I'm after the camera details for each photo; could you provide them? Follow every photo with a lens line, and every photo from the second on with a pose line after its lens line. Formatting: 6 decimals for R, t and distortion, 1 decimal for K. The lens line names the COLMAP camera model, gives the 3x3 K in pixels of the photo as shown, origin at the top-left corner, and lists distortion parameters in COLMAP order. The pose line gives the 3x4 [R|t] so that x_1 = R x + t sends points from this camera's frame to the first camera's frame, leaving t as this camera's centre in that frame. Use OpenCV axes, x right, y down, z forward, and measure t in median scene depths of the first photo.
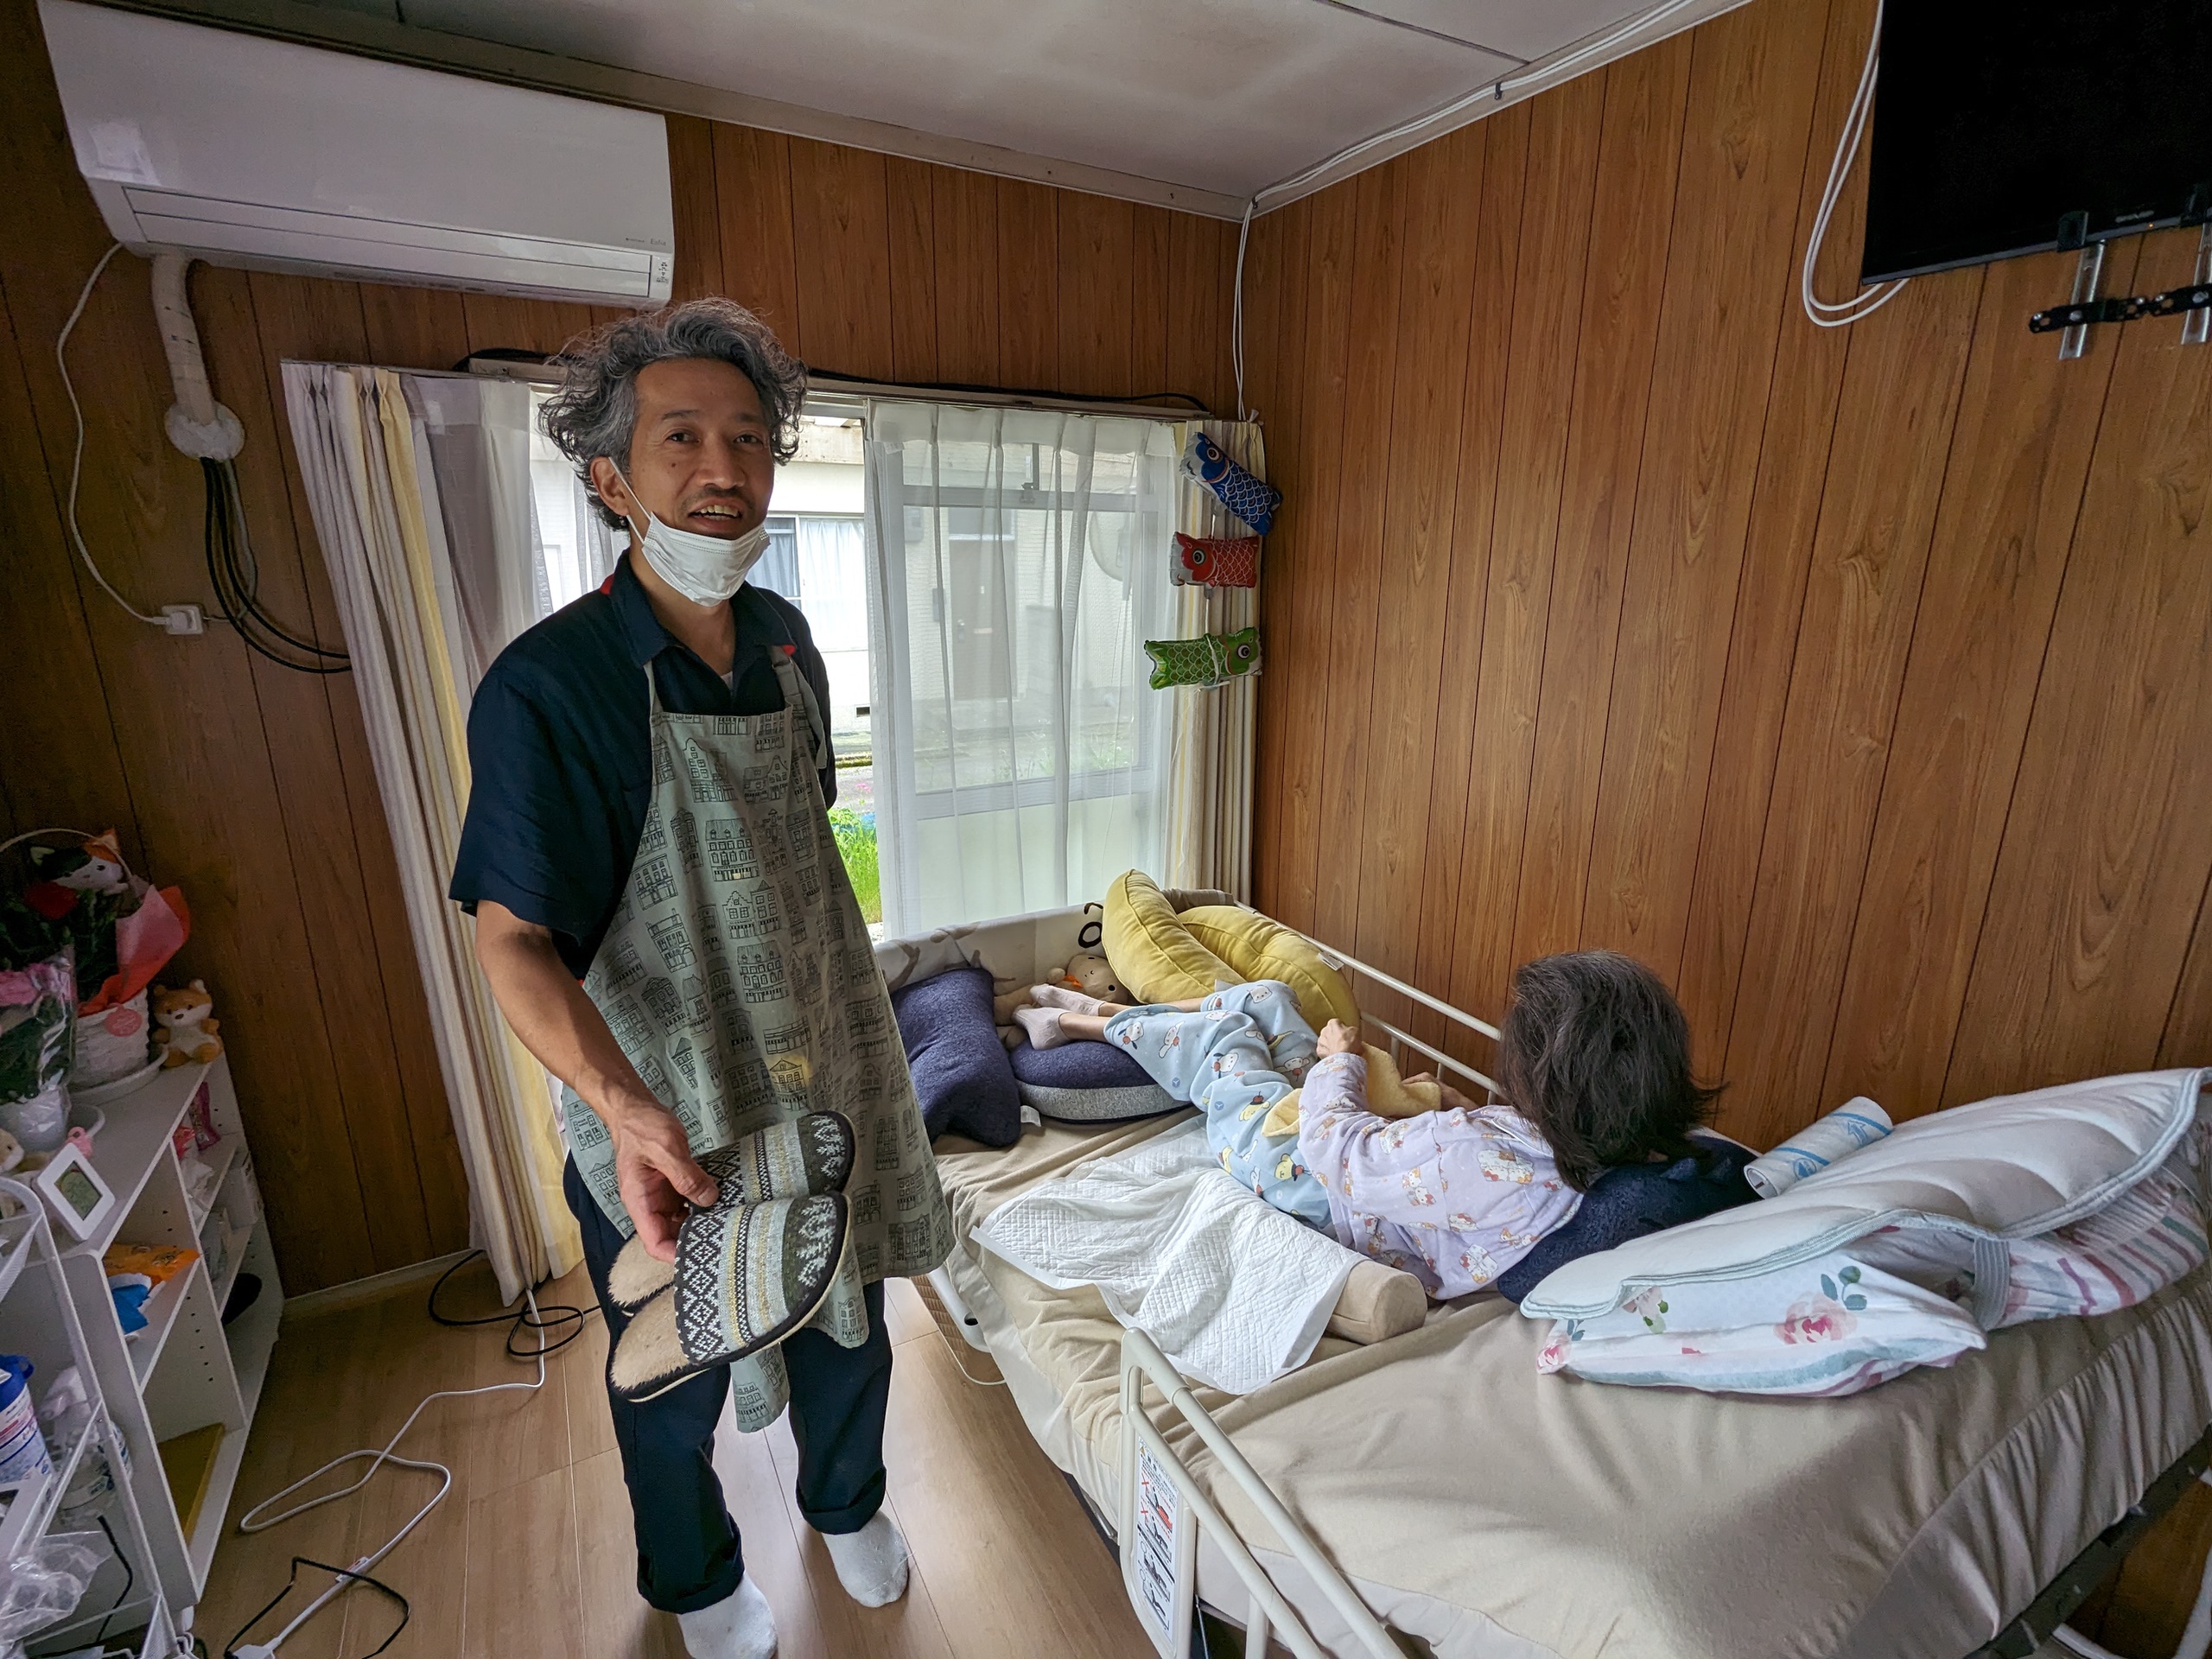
lens RADIAL K [[1048.4, 0, 1109.6], [0, 1048.4, 834.4], [0, 0, 1]] dist [-0.000440, 0.001466]
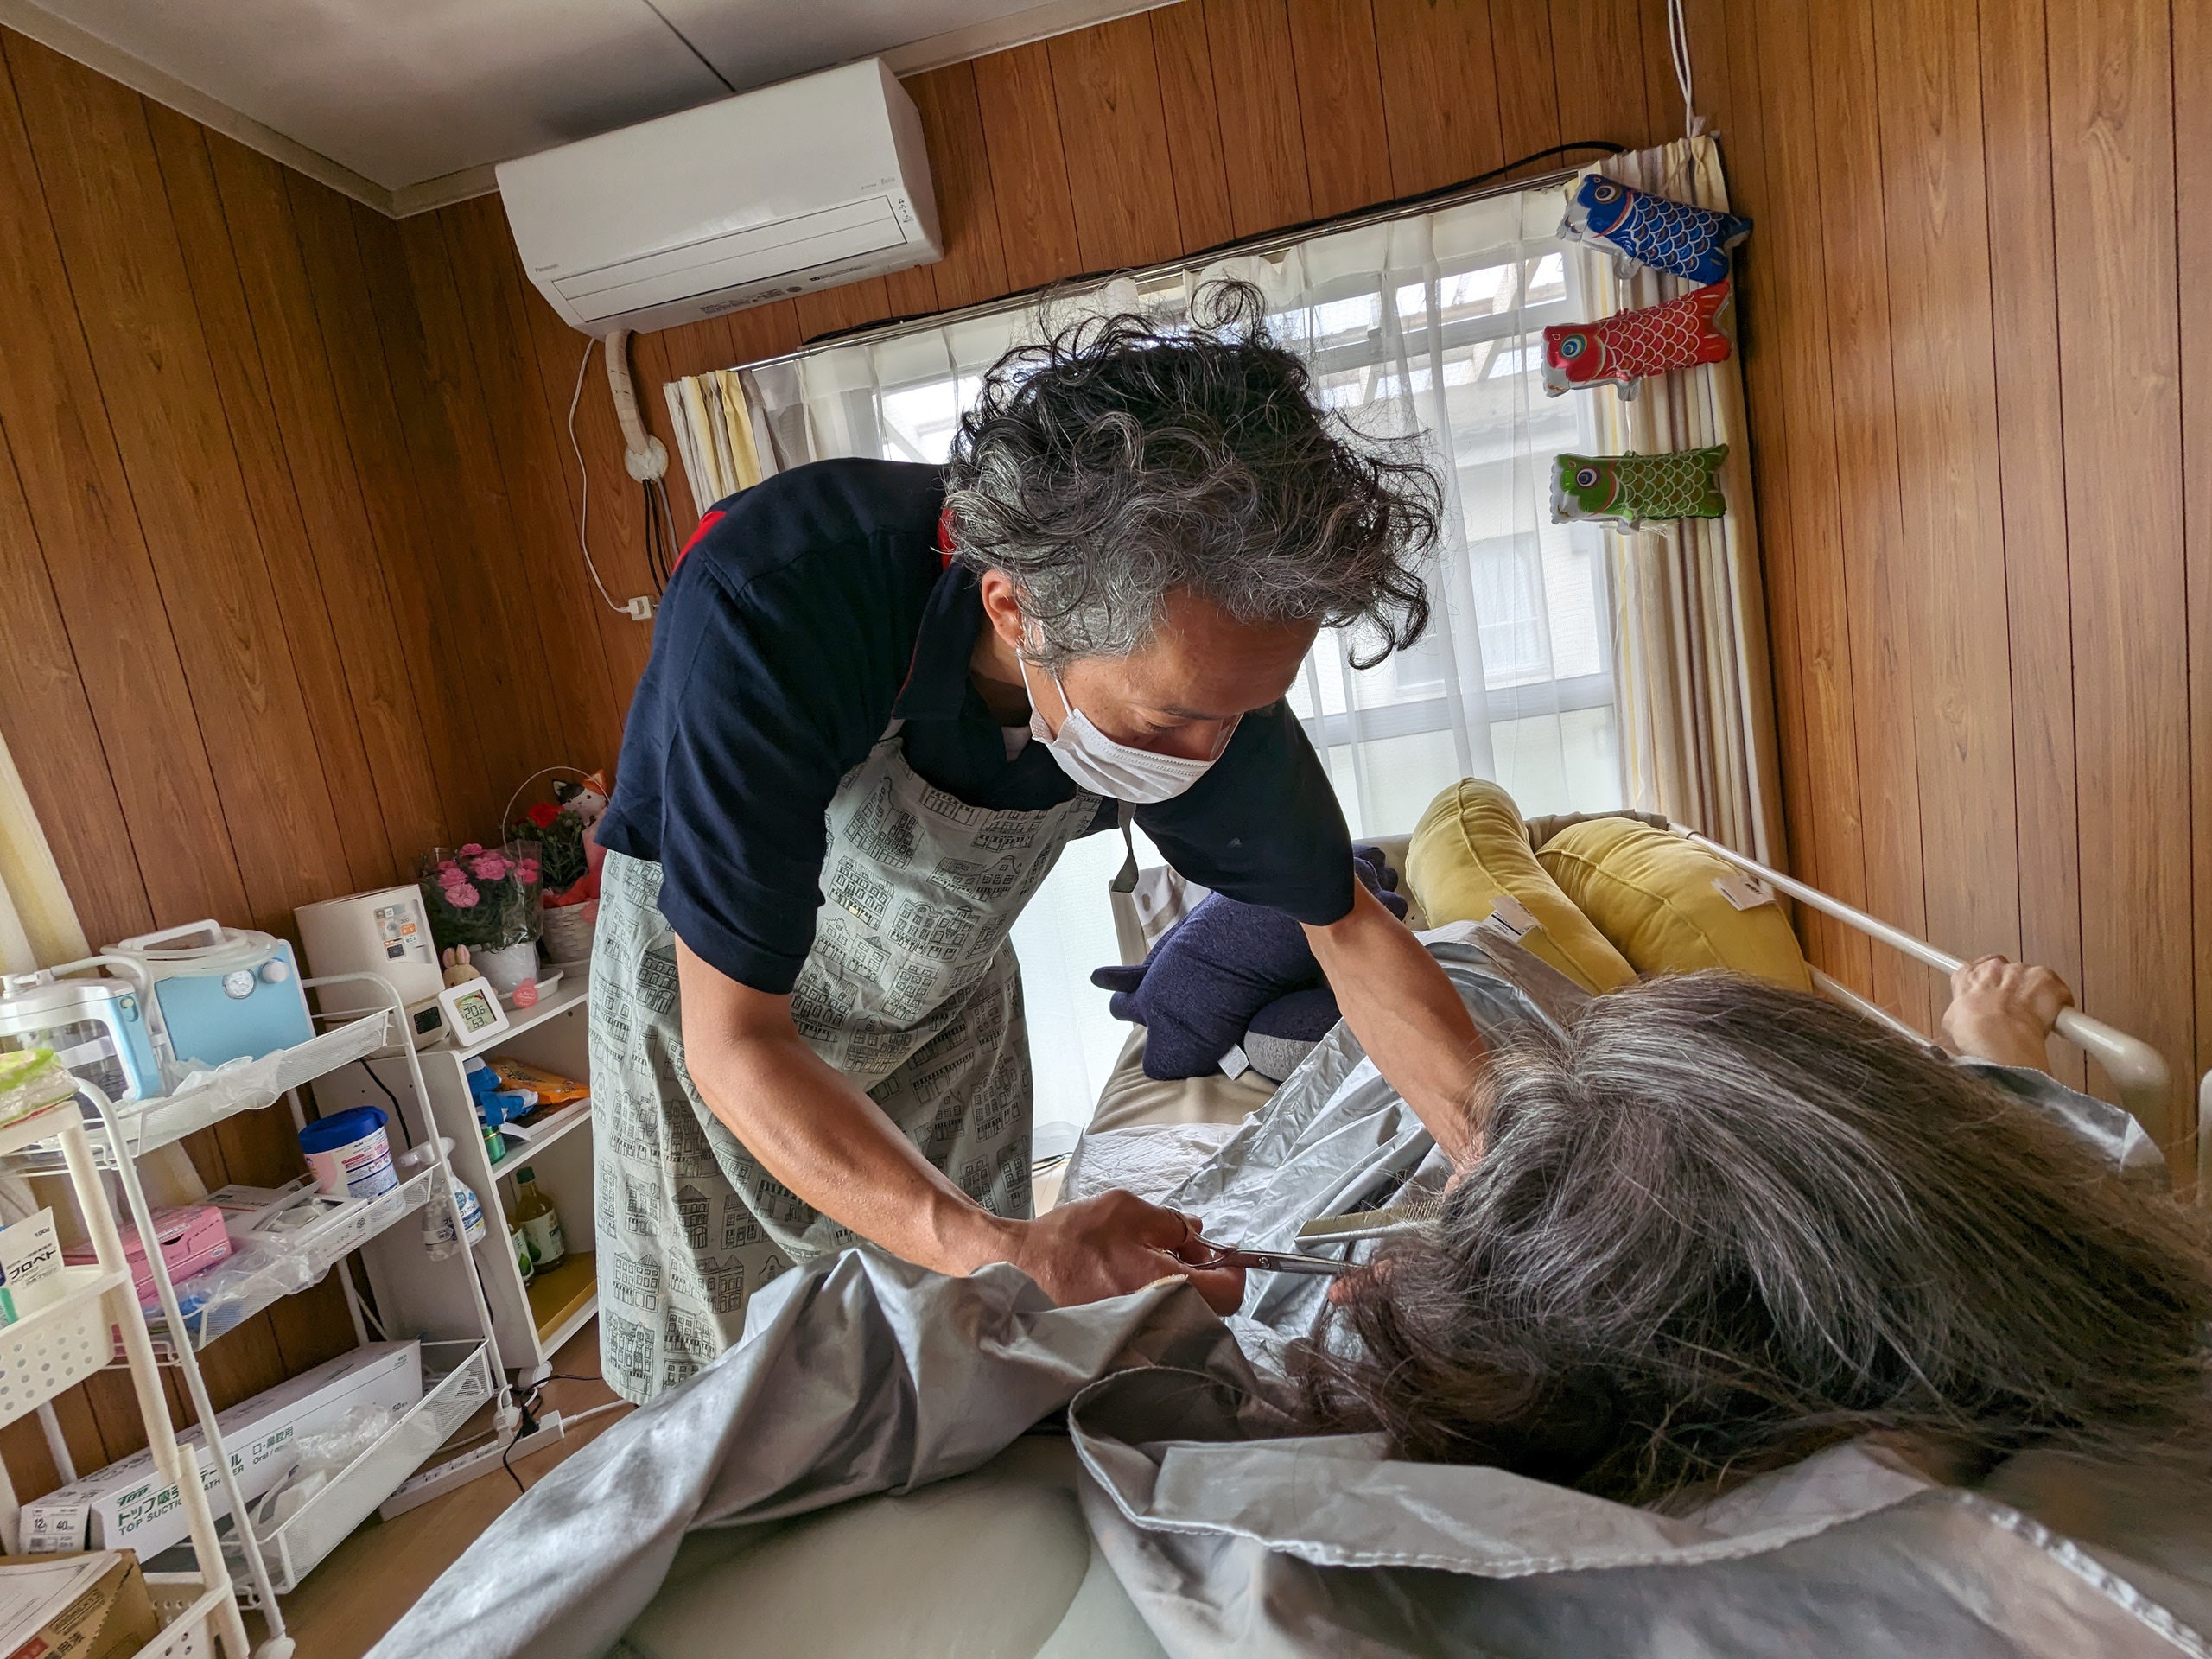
lens RADIAL K [[1048.4, 0, 1102.7], [0, 1048.4, 829.0], [0, 0, 1]] dist [-0.000440, 0.001466]
pose [[0.775589, -0.044277, -0.629684, 0.349388], [0.000167, 0.997551, -0.069938, 0.151707], [0.631239, 0.054138, 0.773697, 0.351632]]
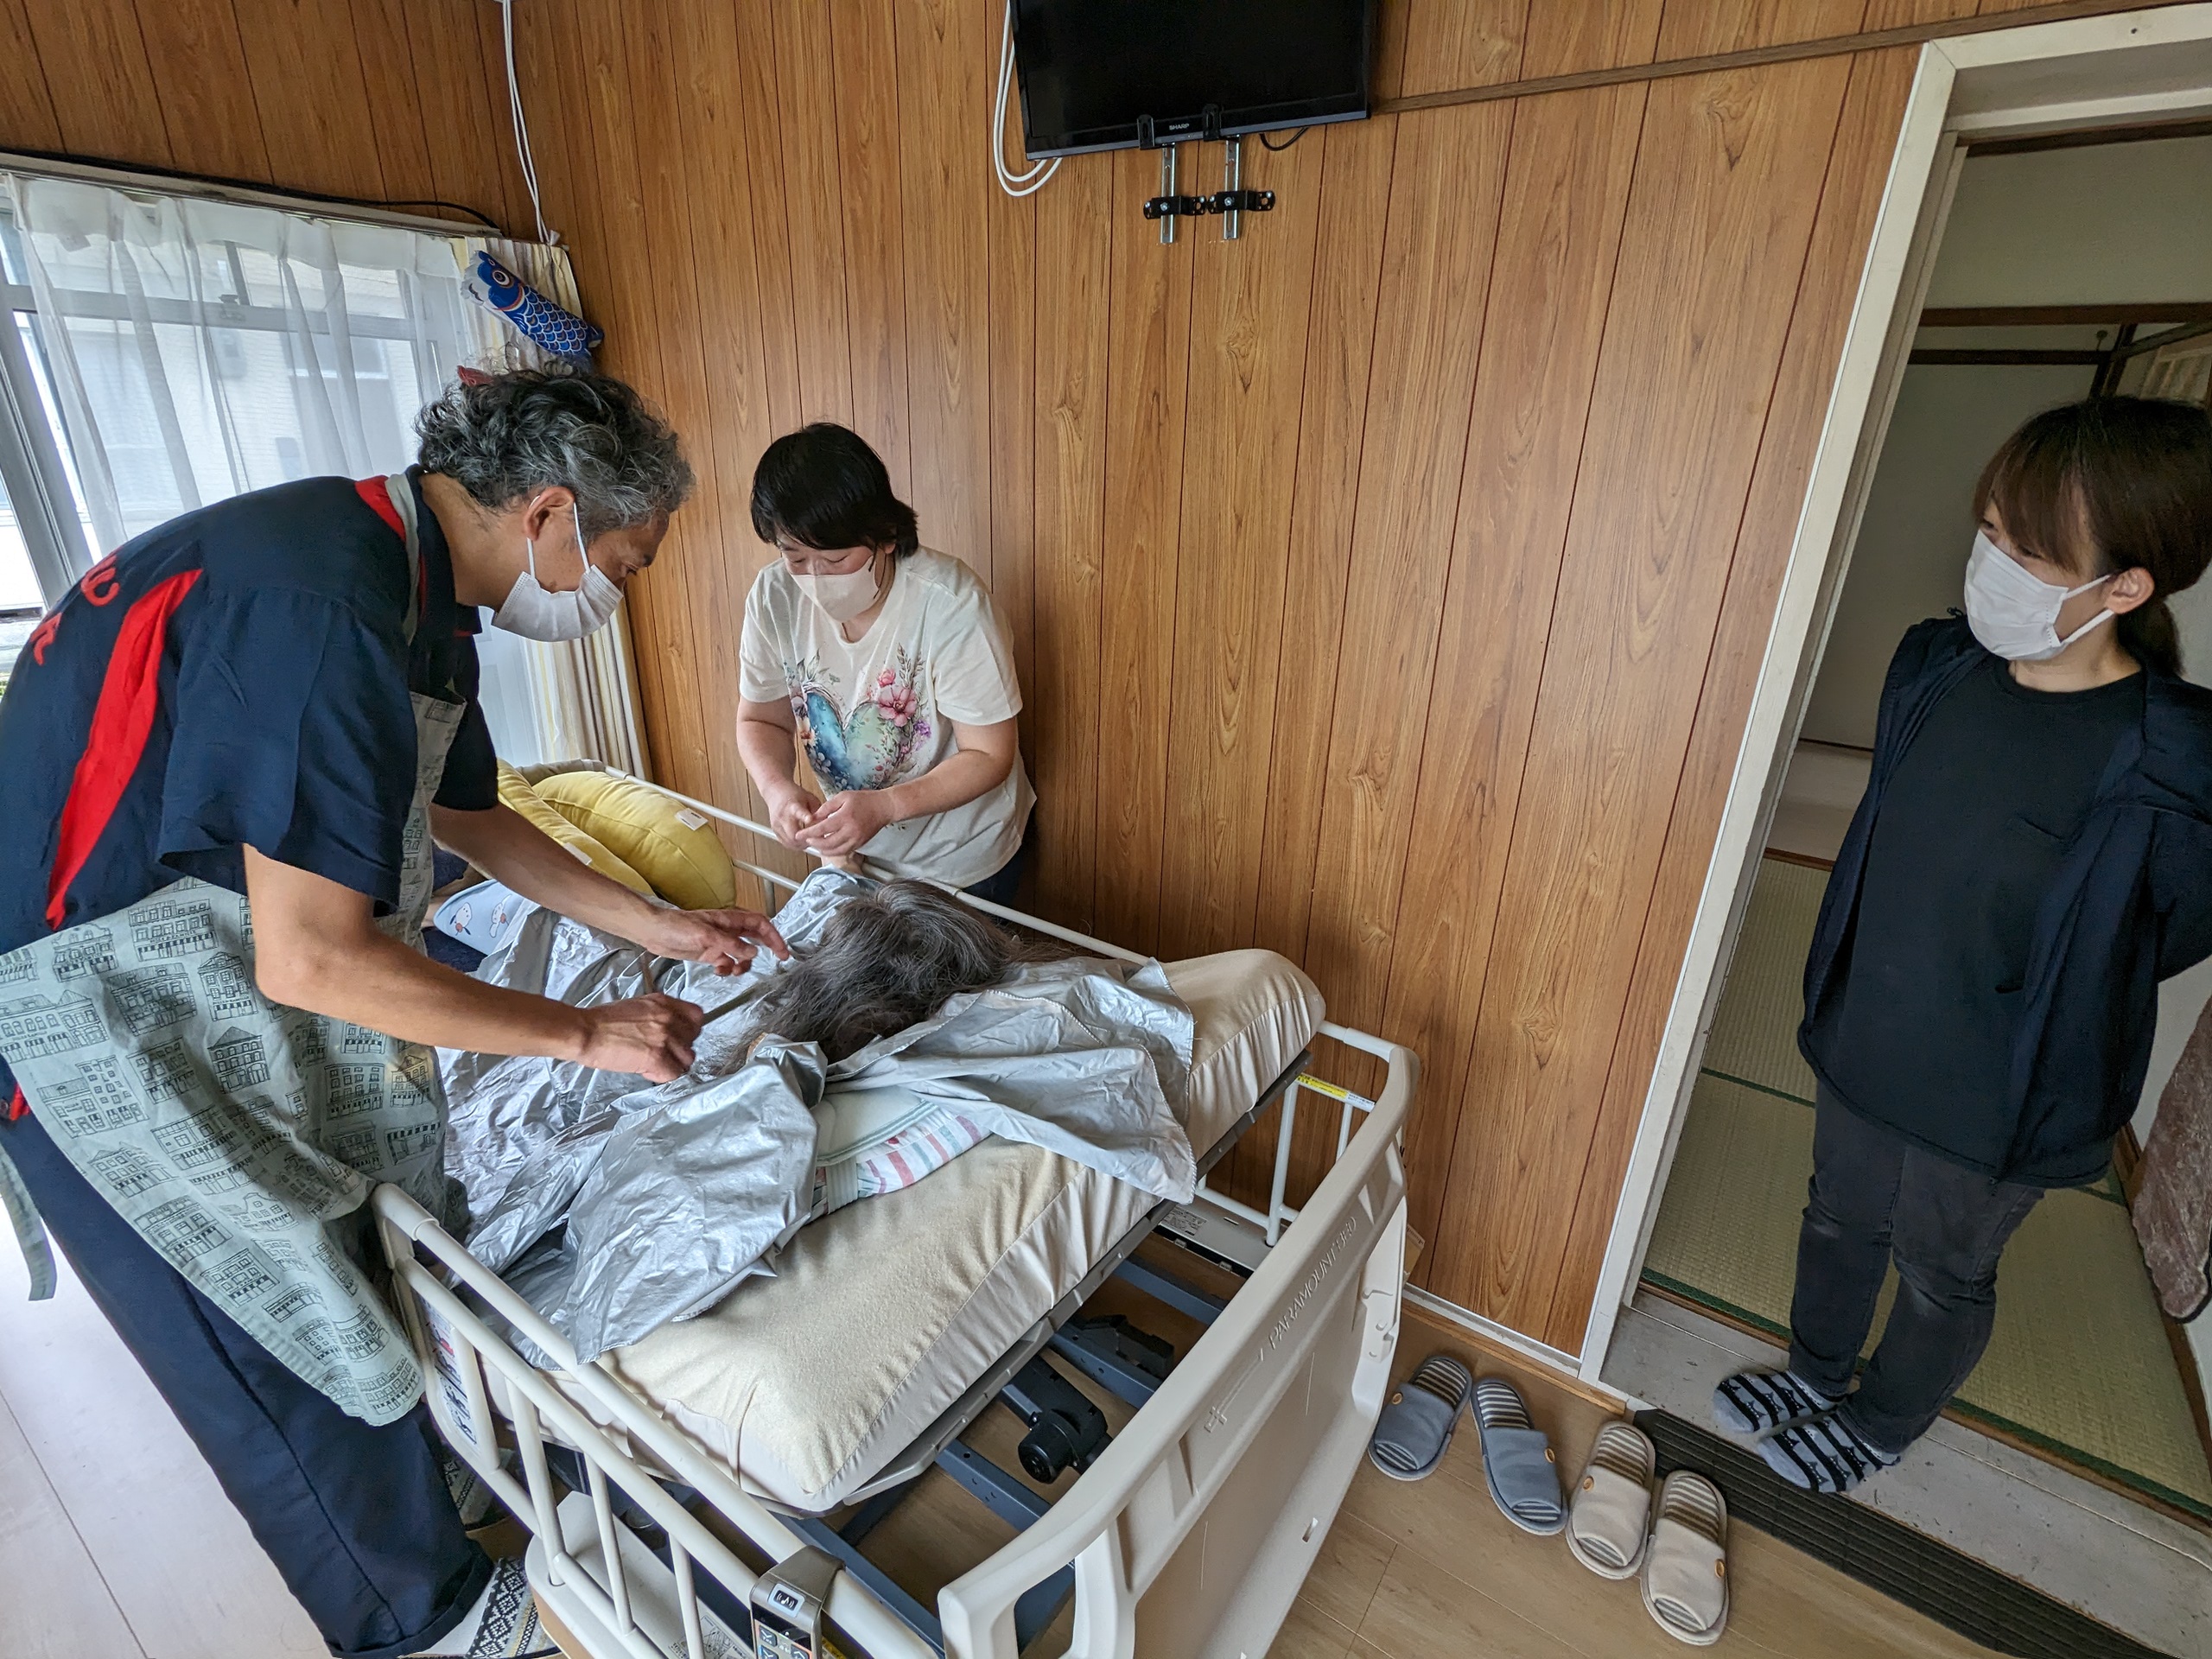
lens RADIAL K [[1048.4, 0, 1106.2], [0, 1048.4, 818.9], [0, 0, 1]] dist [-0.000440, 0.001466]
pose [[0.895780, -0.142789, 0.420938, 0.158234], [0.094244, 0.986480, 0.134074, 0.031281], [-0.434391, -0.080430, 0.897126, -0.093471]]
